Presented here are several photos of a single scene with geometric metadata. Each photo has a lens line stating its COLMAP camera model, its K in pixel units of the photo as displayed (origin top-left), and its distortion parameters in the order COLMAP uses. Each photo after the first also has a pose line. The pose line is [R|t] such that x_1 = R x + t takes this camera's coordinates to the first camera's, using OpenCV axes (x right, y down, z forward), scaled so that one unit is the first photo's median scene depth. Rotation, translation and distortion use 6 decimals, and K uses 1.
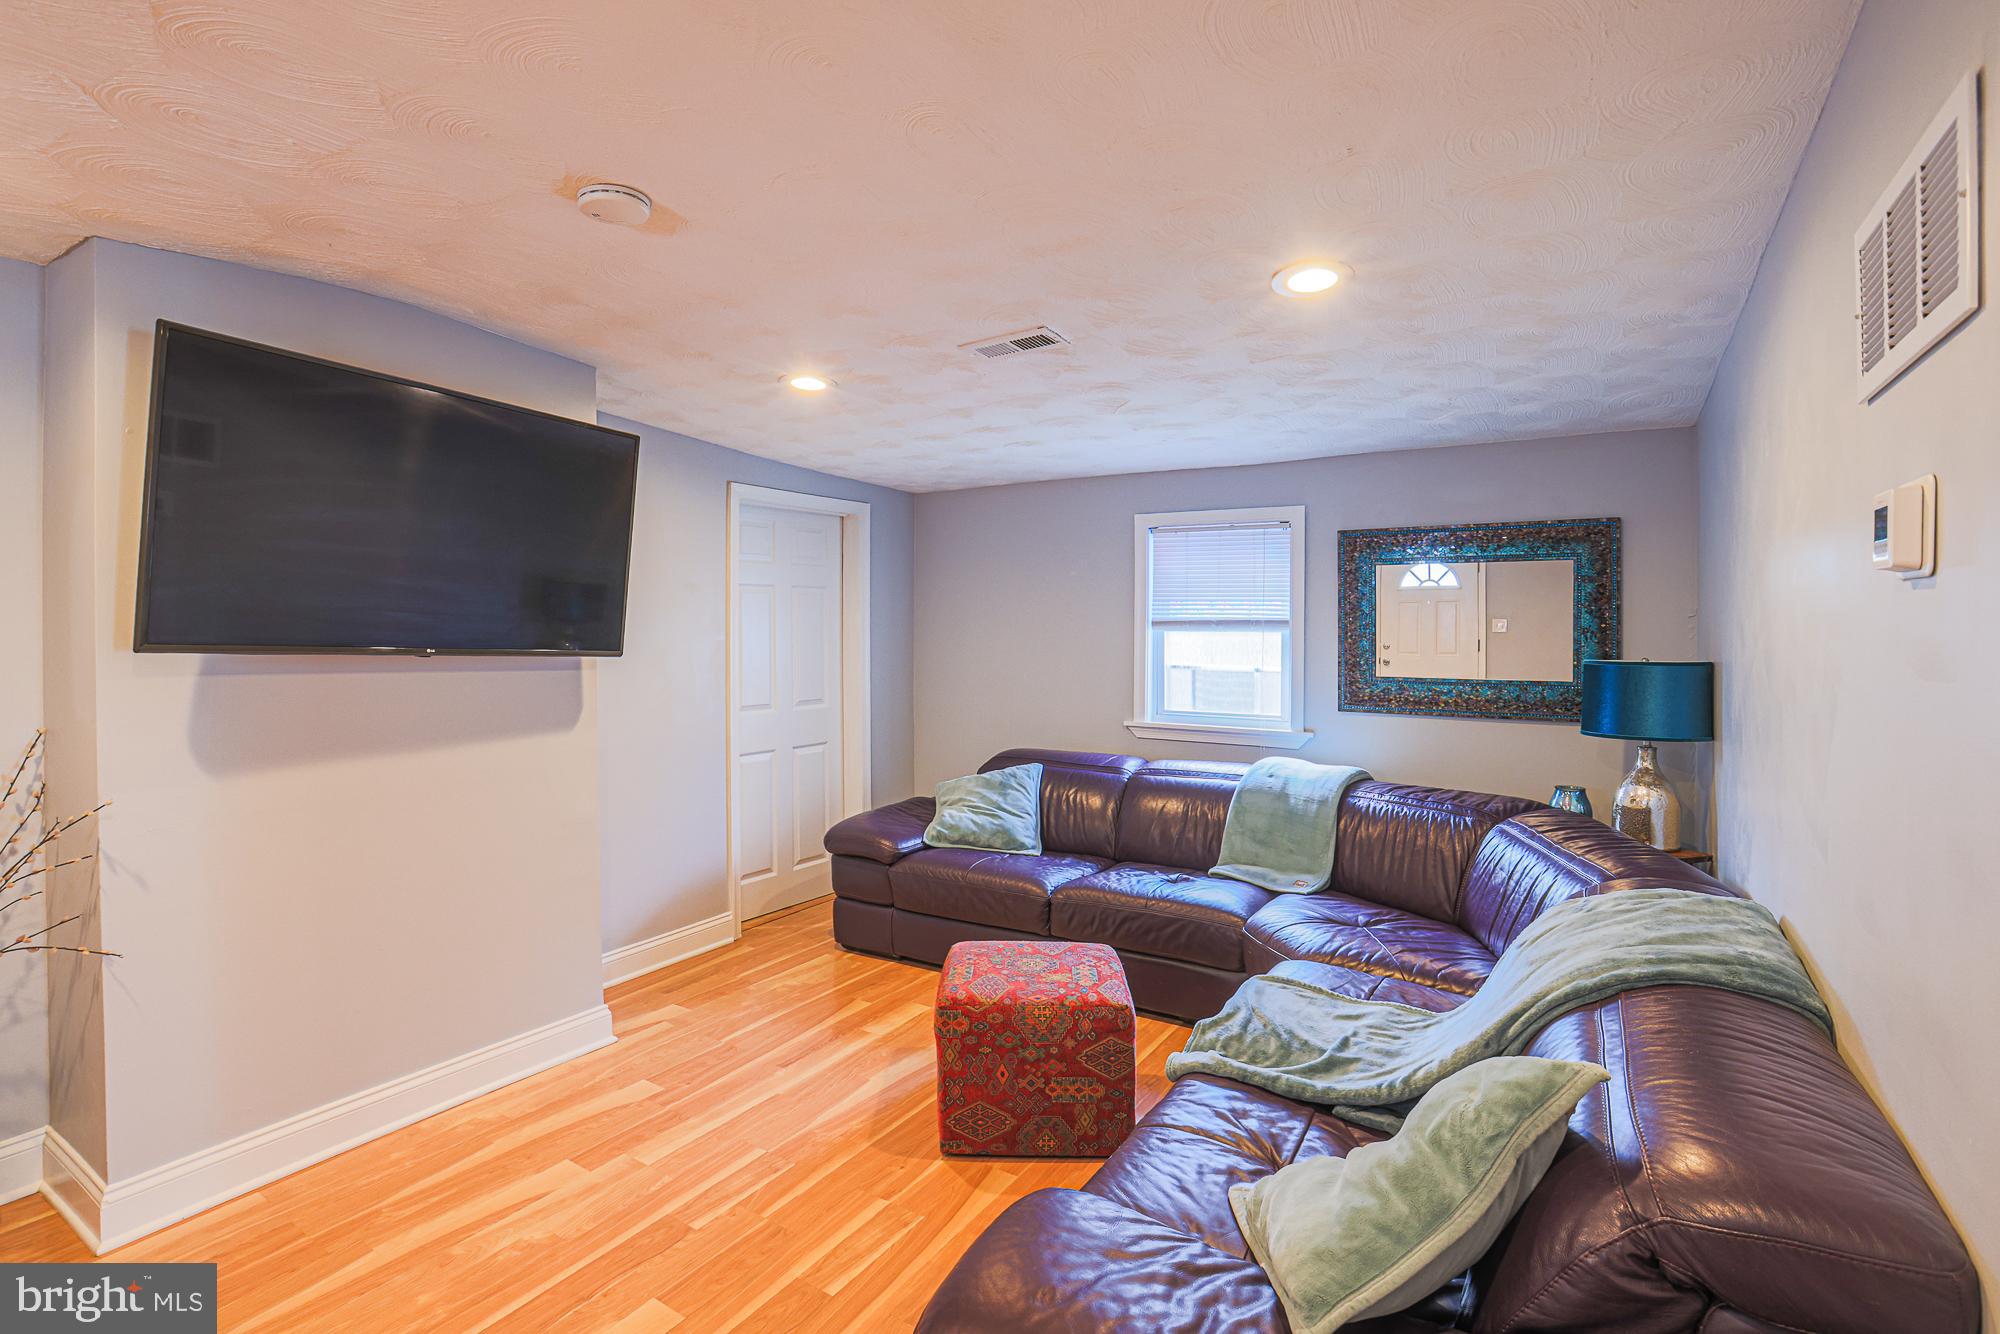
lens RADIAL K [[951.9, 0, 932.5], [0, 951.9, 639.1], [0, 0, 1]] dist [-0.044828, 0.000303]
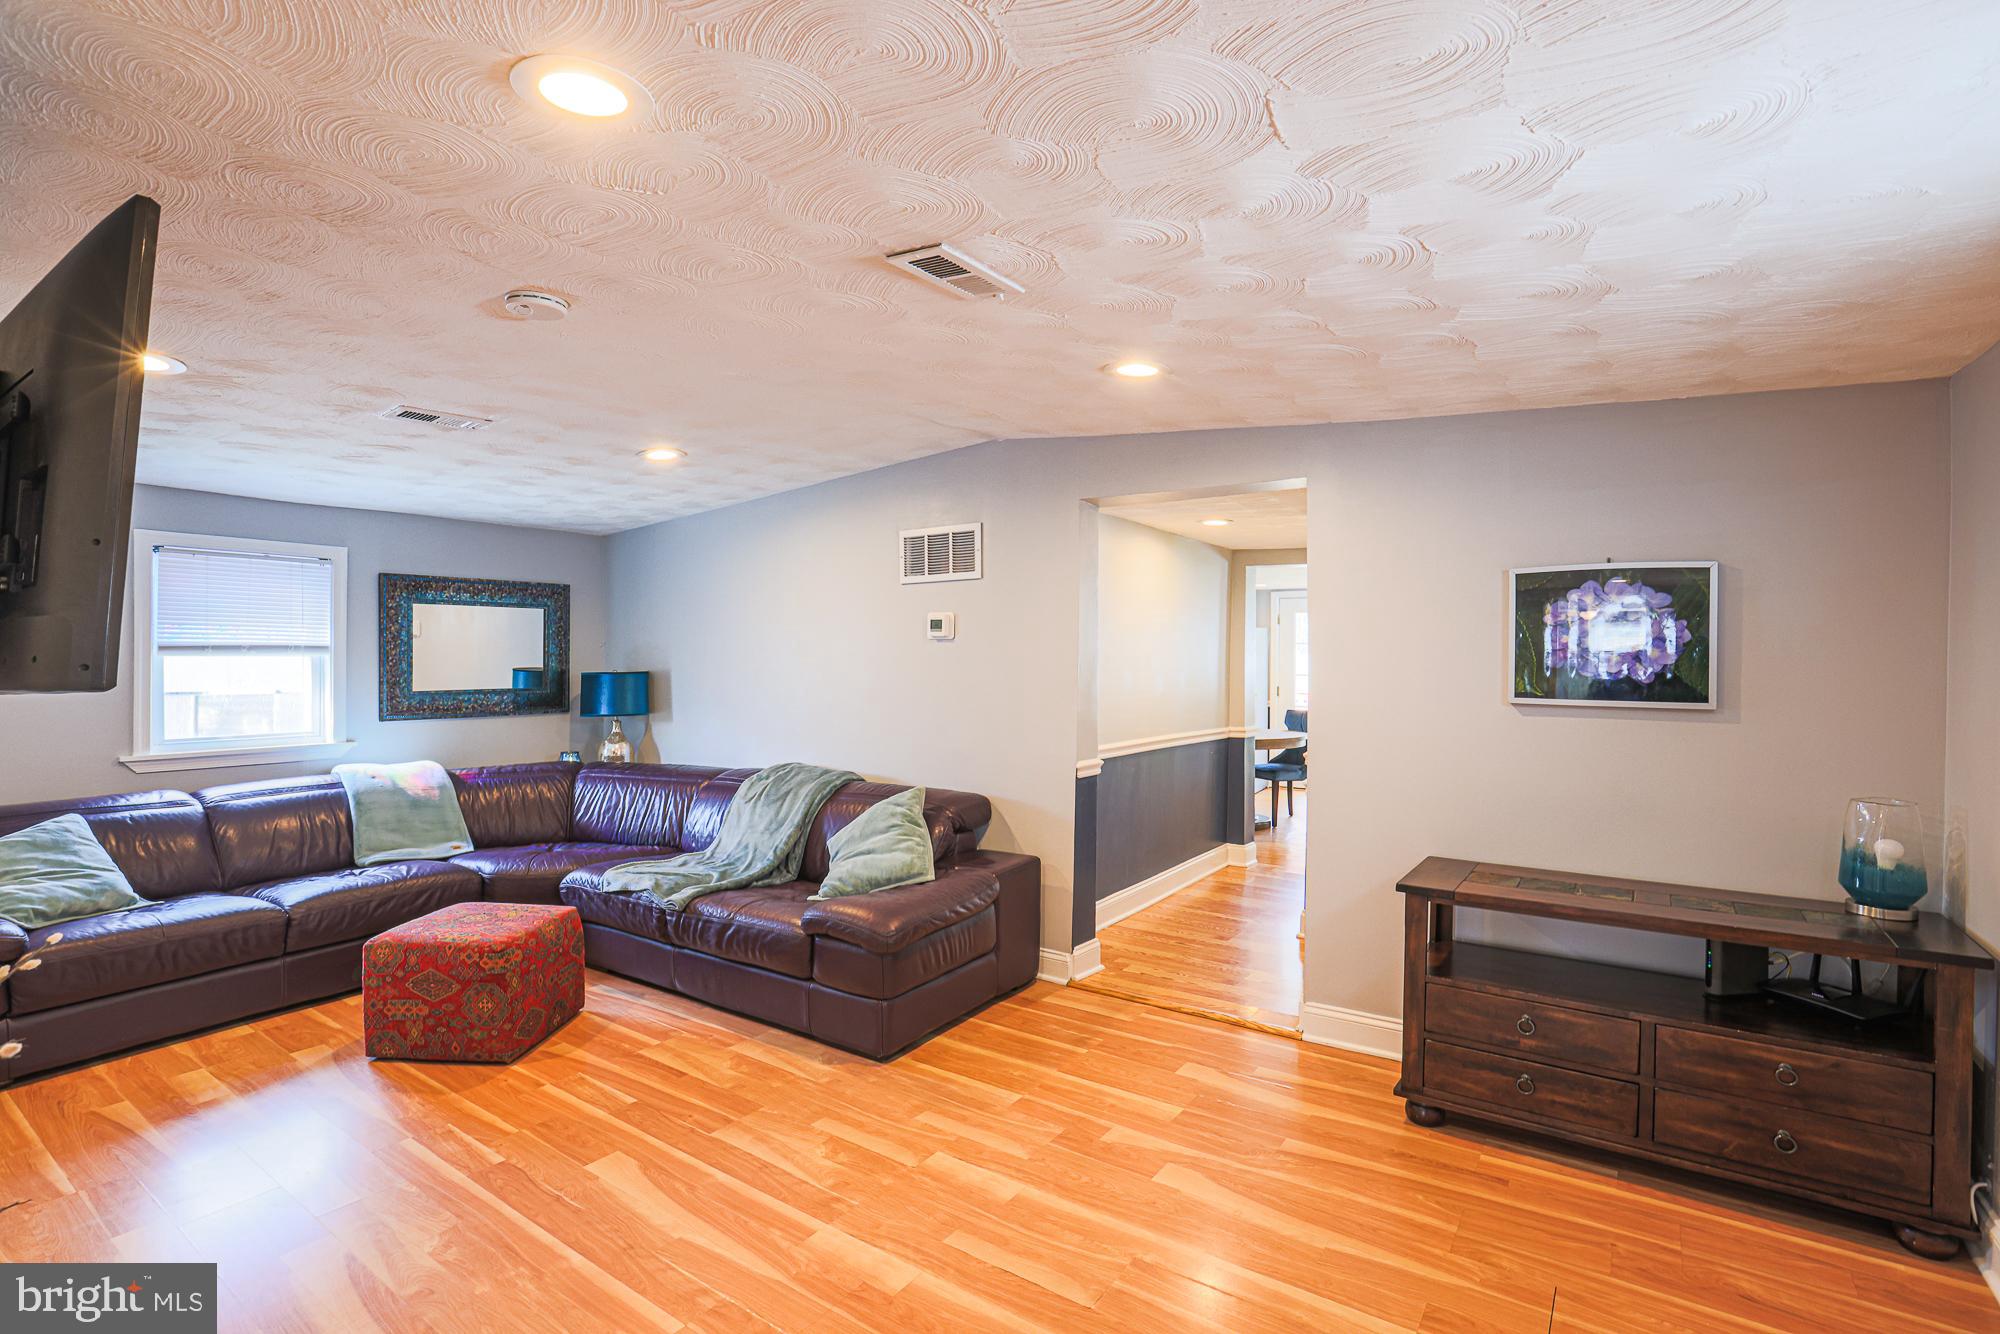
lens RADIAL K [[939.4, 0, 994.4], [0, 939.4, 664.8], [0, 0, 1]] dist [-0.056536, 0.021762]
pose [[0.034438, -0.014210, 0.999306, -0.821462], [0.010895, 0.999845, 0.013842, -0.004759], [-0.999347, 0.010411, 0.034588, 0.193962]]
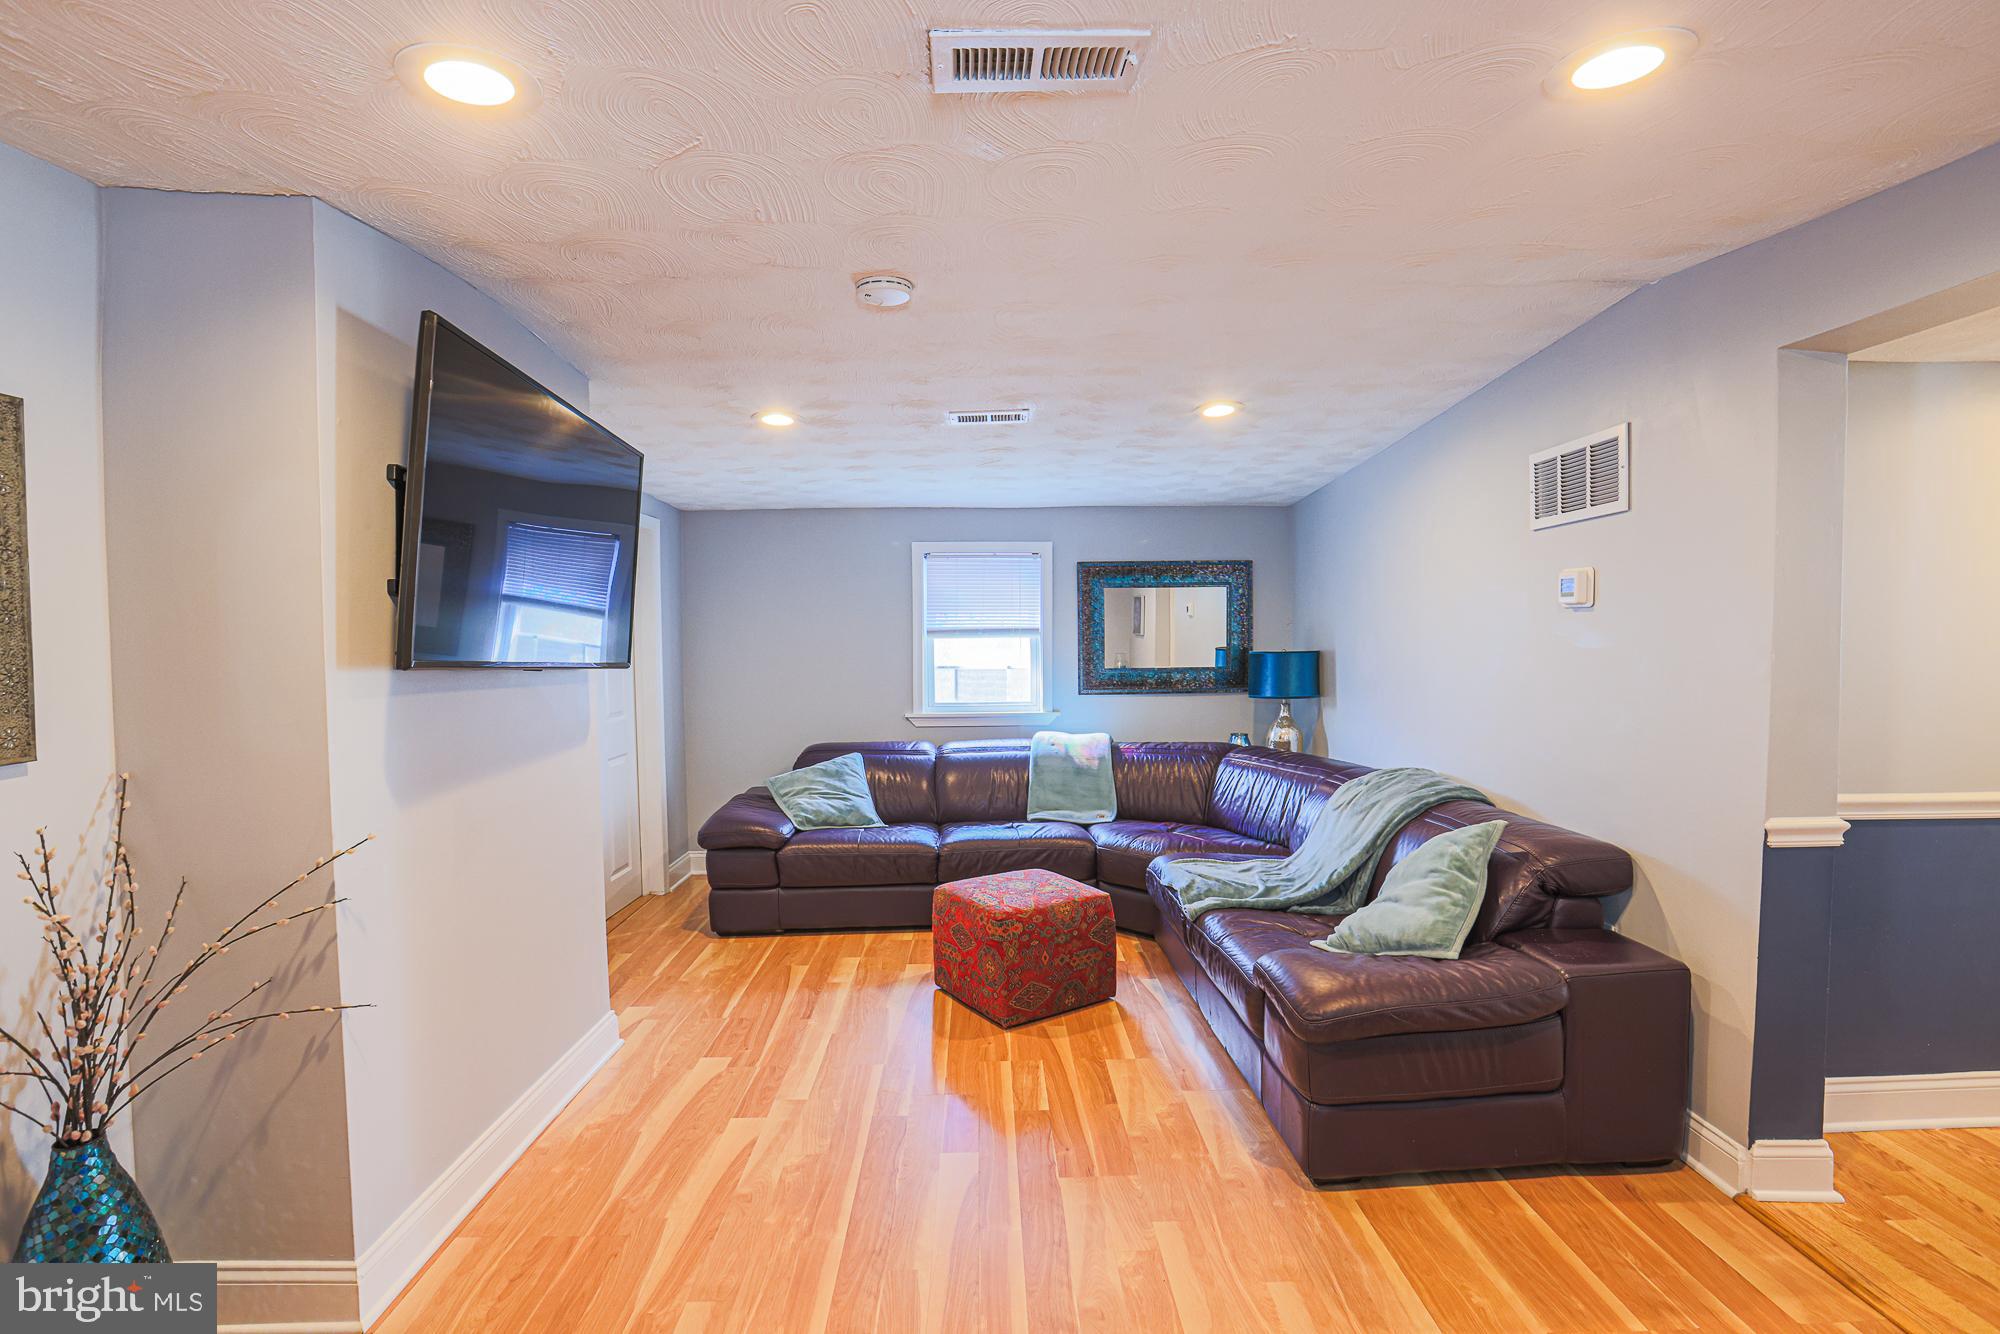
lens RADIAL K [[939.4, 0, 994.4], [0, 939.4, 664.8], [0, 0, 1]] dist [-0.056536, 0.021762]
pose [[0.821969, -0.028793, 0.568804, -0.501350], [0.019249, 0.999555, 0.022782, -0.000083], [-0.569207, -0.007777, 0.822157, -0.052746]]
